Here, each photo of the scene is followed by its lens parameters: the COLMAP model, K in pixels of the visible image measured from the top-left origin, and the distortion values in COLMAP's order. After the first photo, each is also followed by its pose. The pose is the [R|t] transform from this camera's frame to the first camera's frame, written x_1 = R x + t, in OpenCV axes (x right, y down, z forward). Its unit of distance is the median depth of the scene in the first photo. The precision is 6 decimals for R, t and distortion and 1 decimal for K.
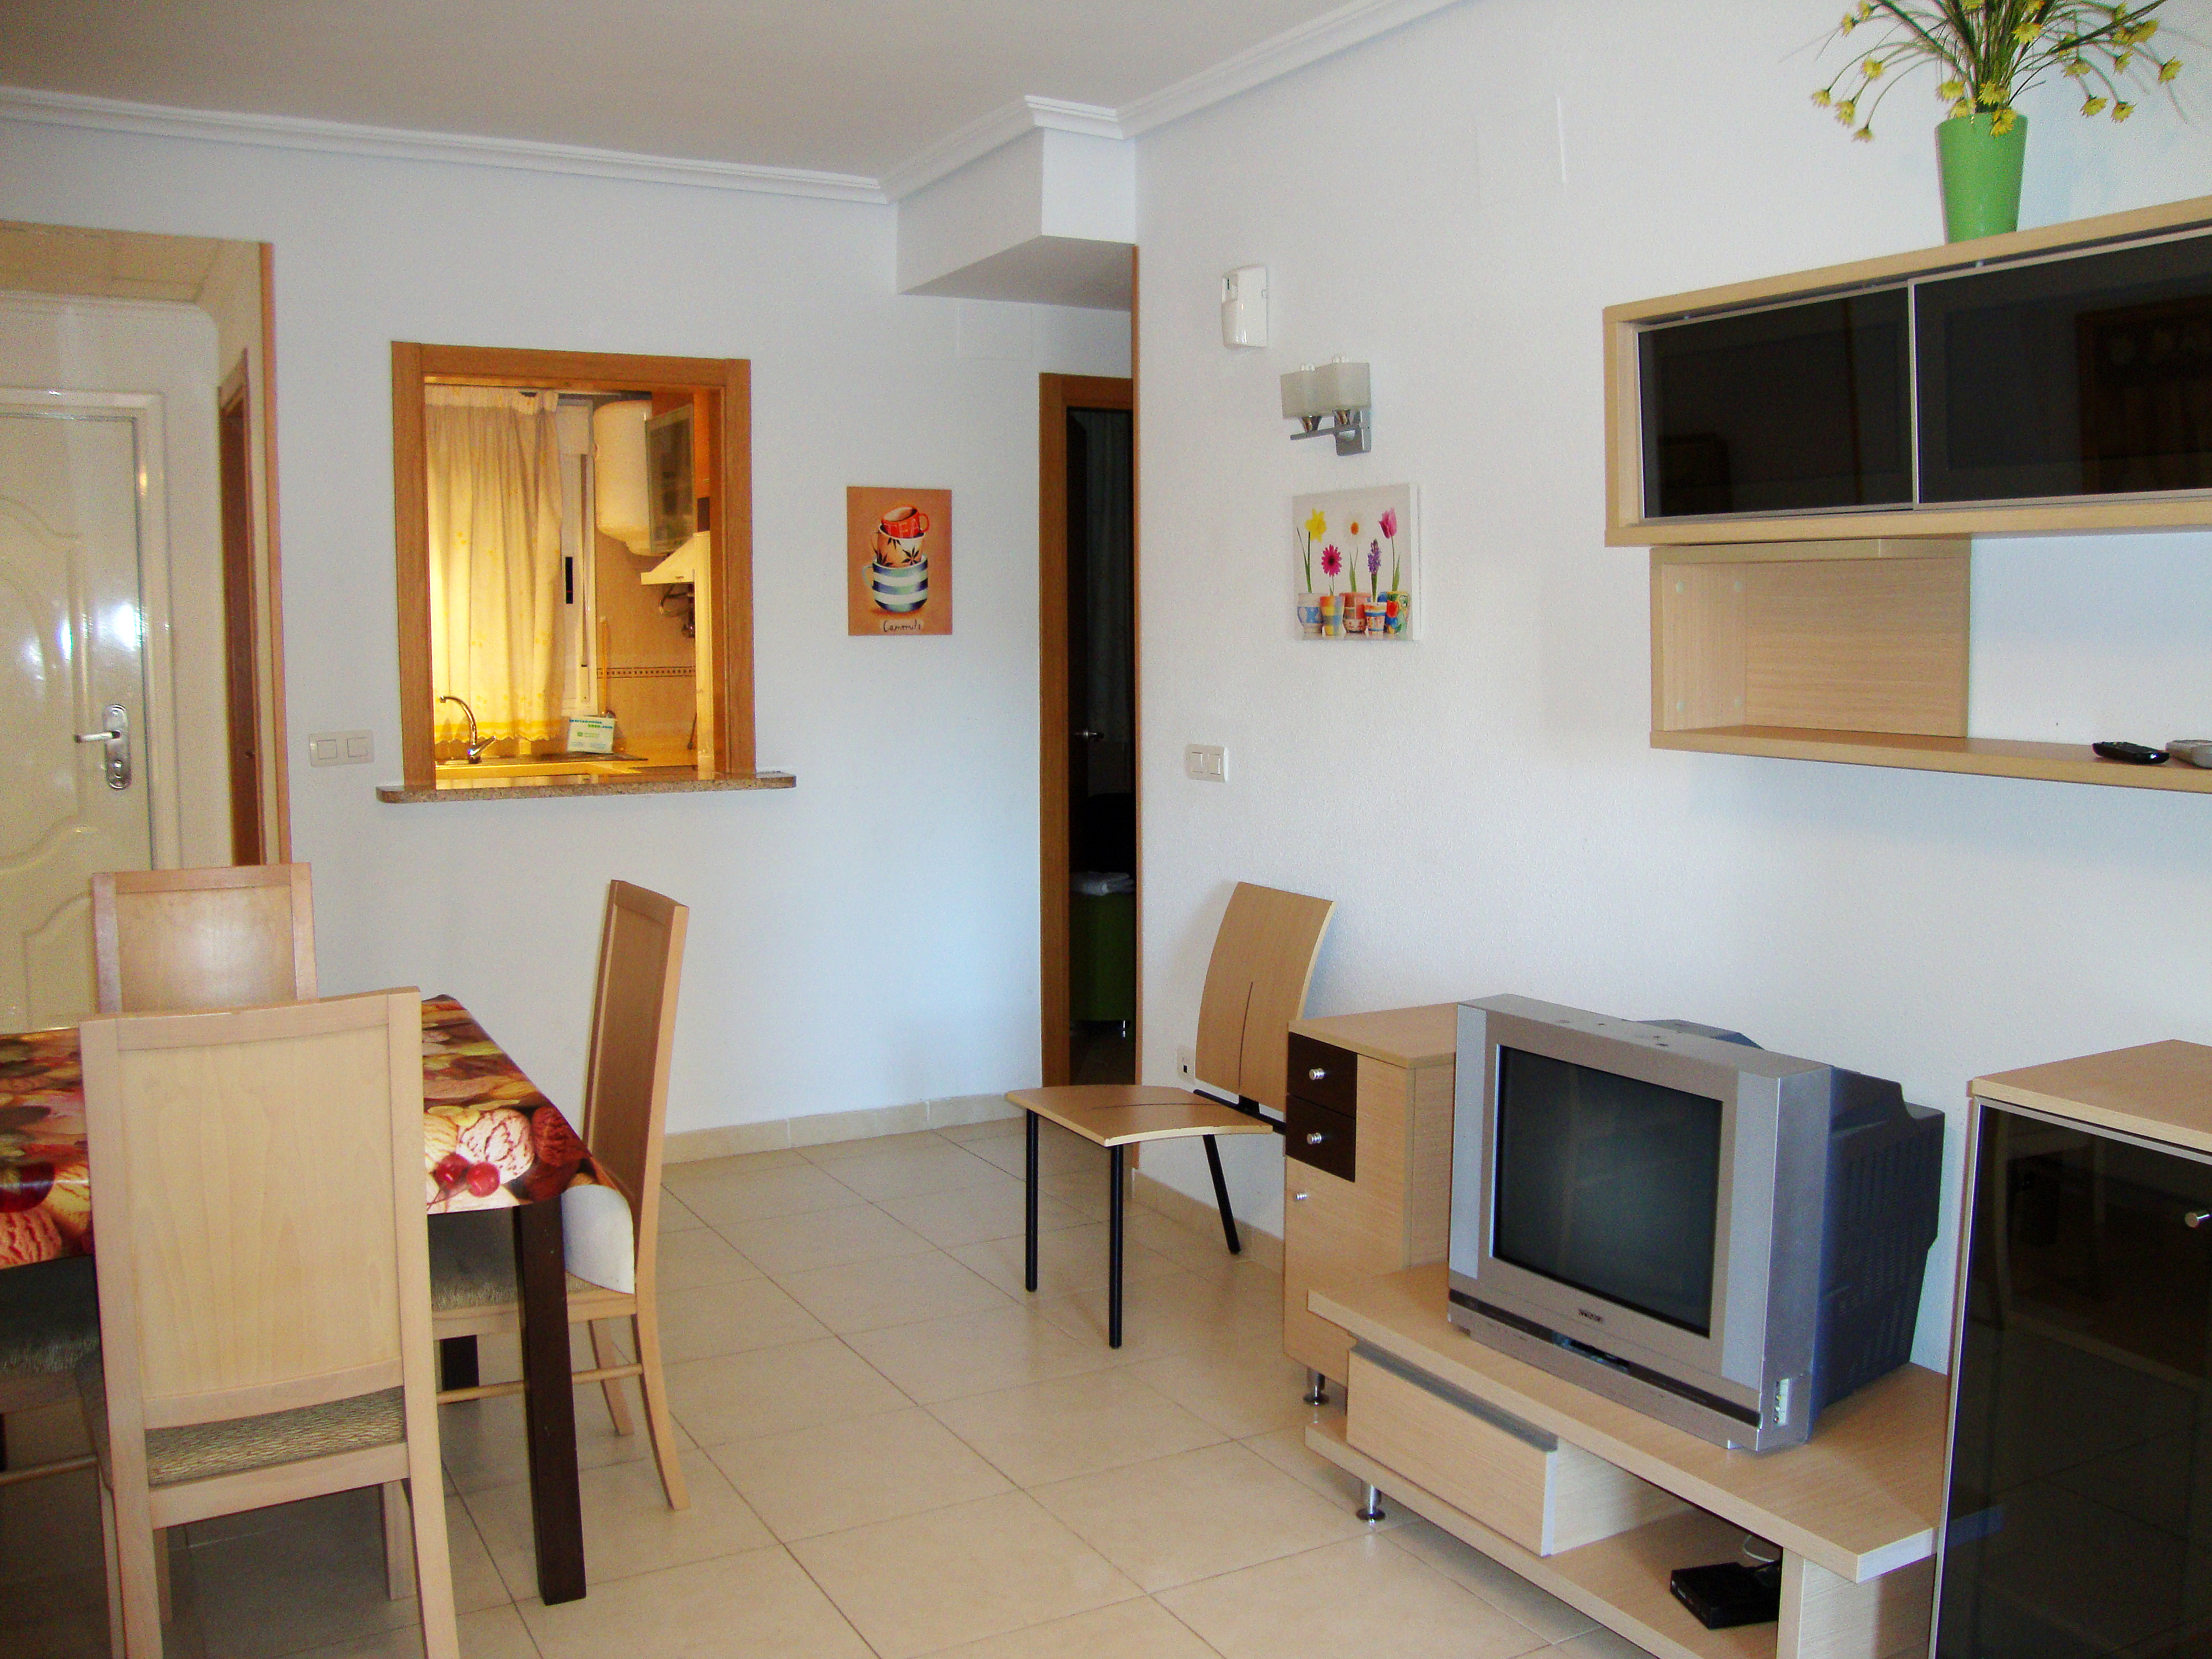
lens RADIAL K [[1969.4, 0, 1115.5], [0, 1969.4, 833.7], [0, 0, 1]] dist [-0.199866, 0.206441]
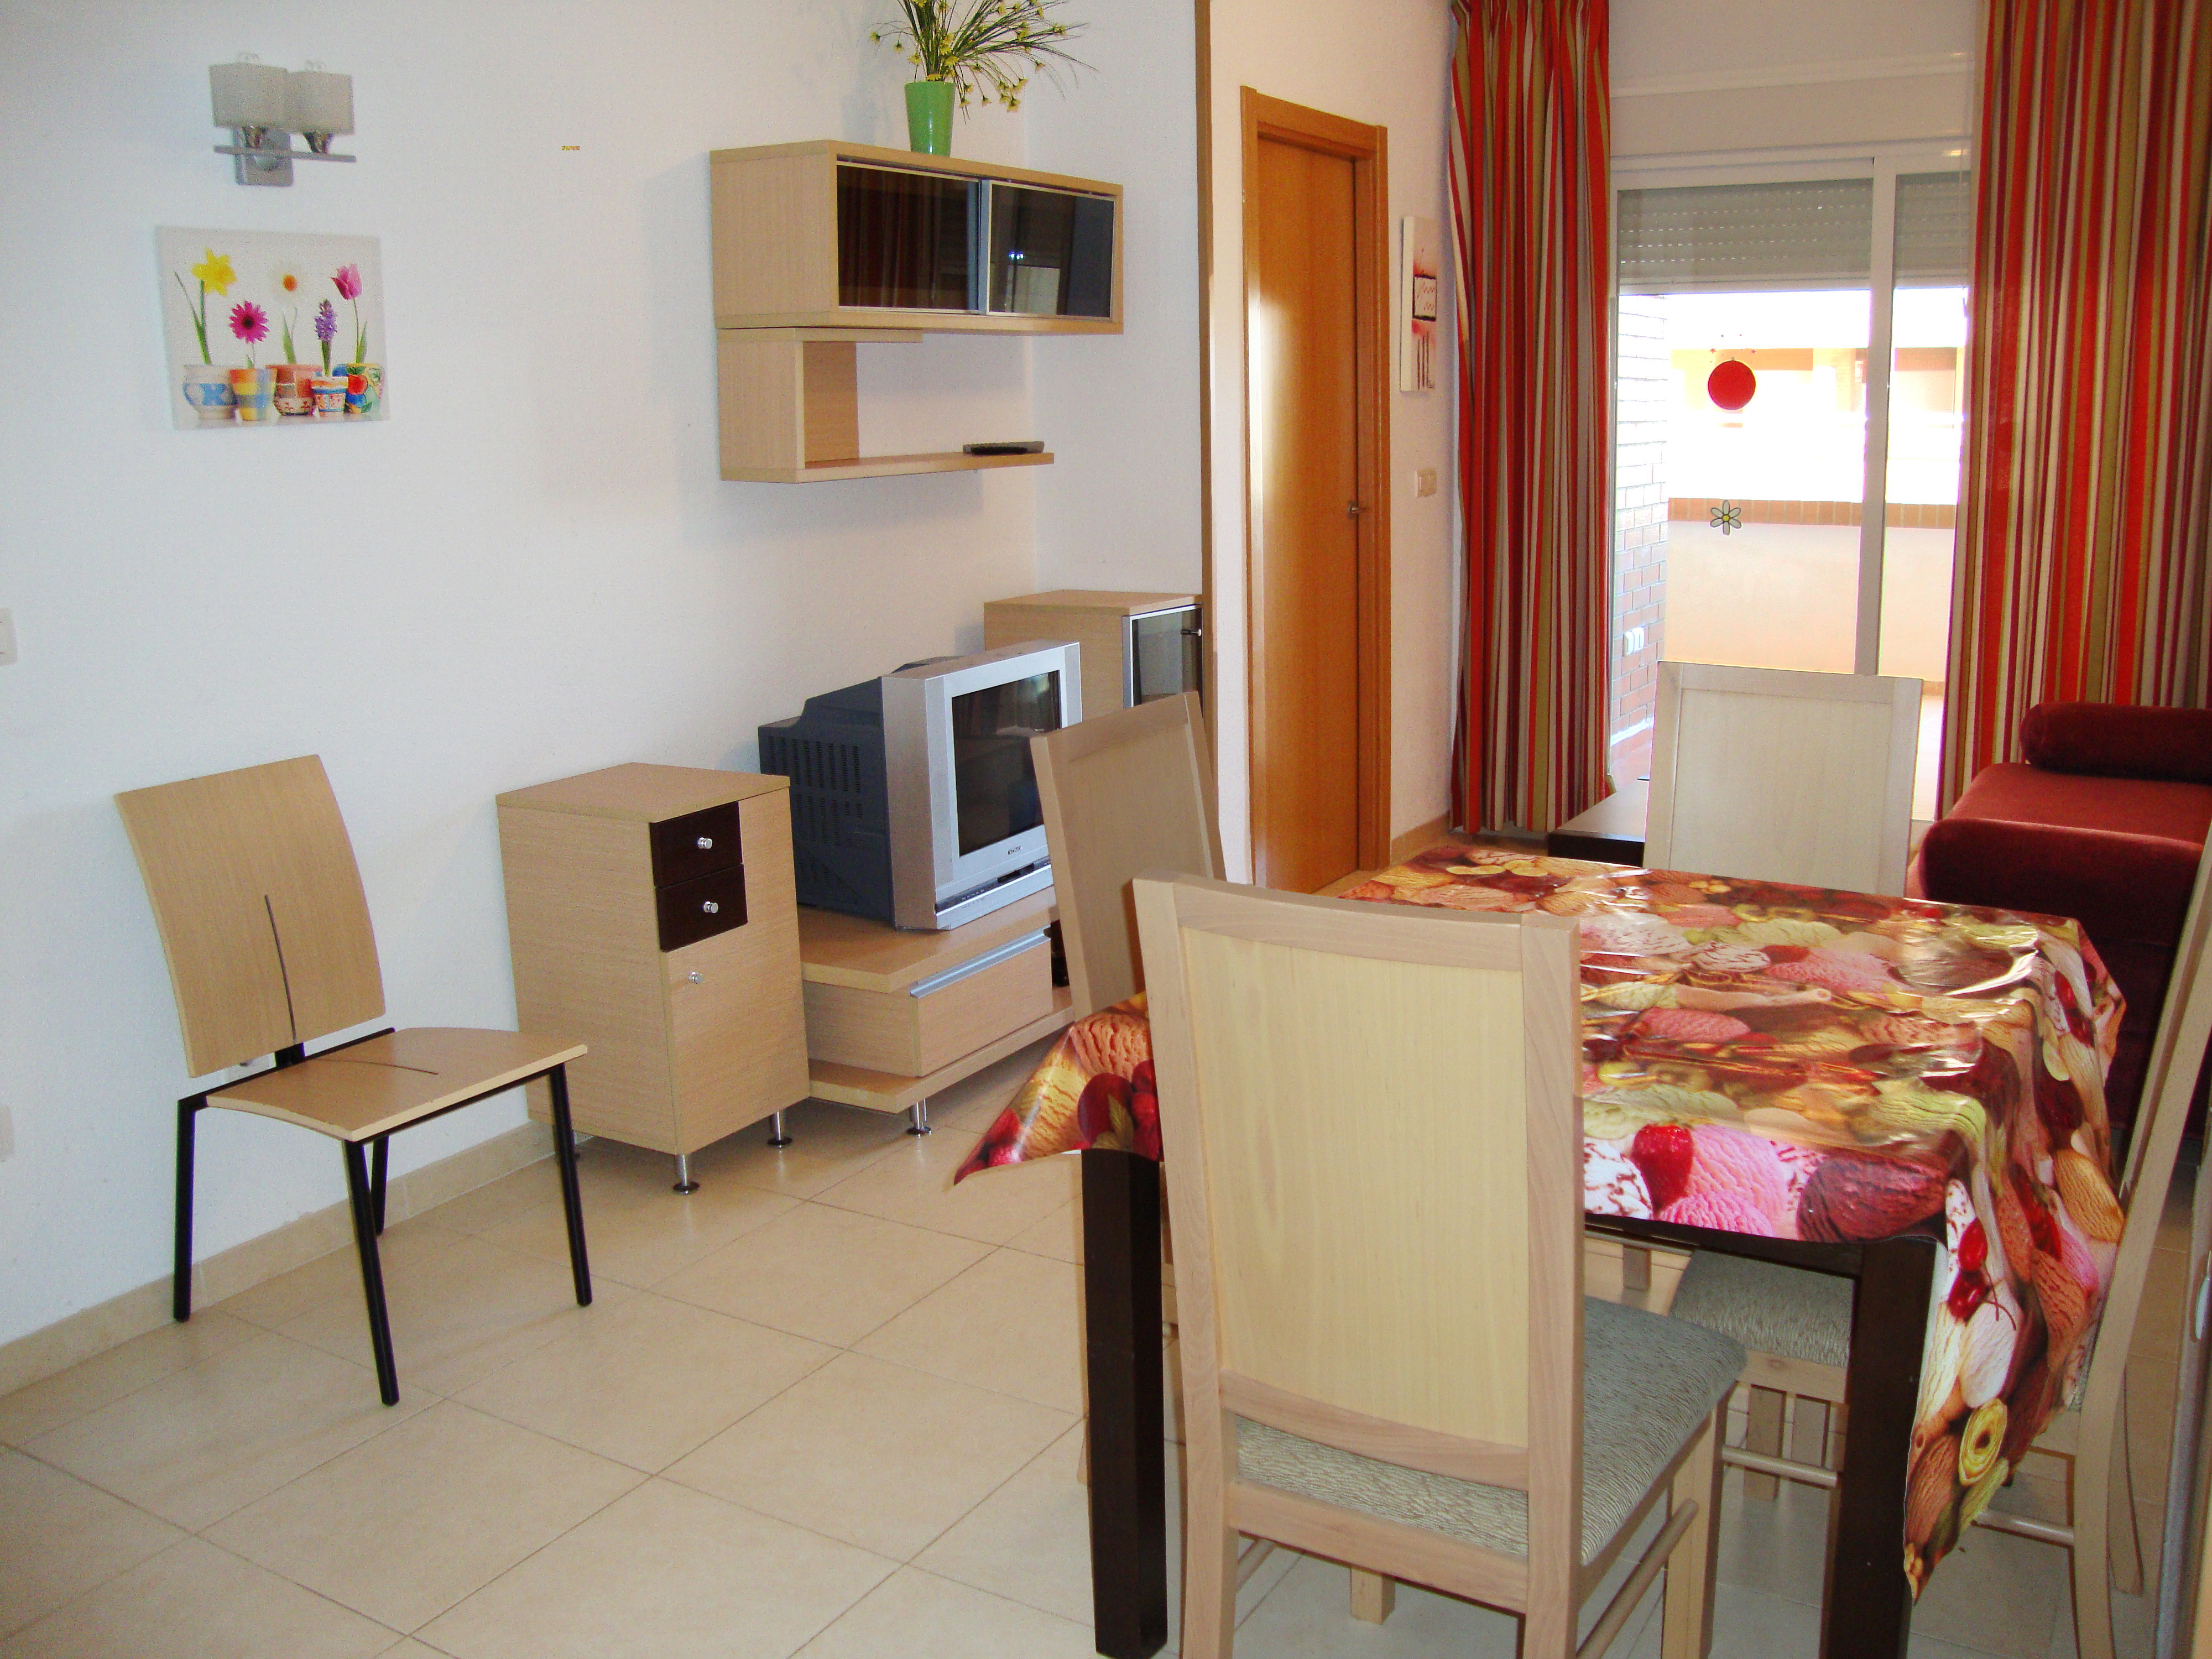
lens RADIAL K [[1969.4, 0, 1101.9], [0, 1969.4, 831.2], [0, 0, 1]] dist [-0.199866, 0.206441]
pose [[-0.496062, -0.162328, 0.852978, -0.738010], [0.125526, 0.958642, 0.255439, -0.097432], [-0.859166, 0.233784, -0.455170, 1.119111]]
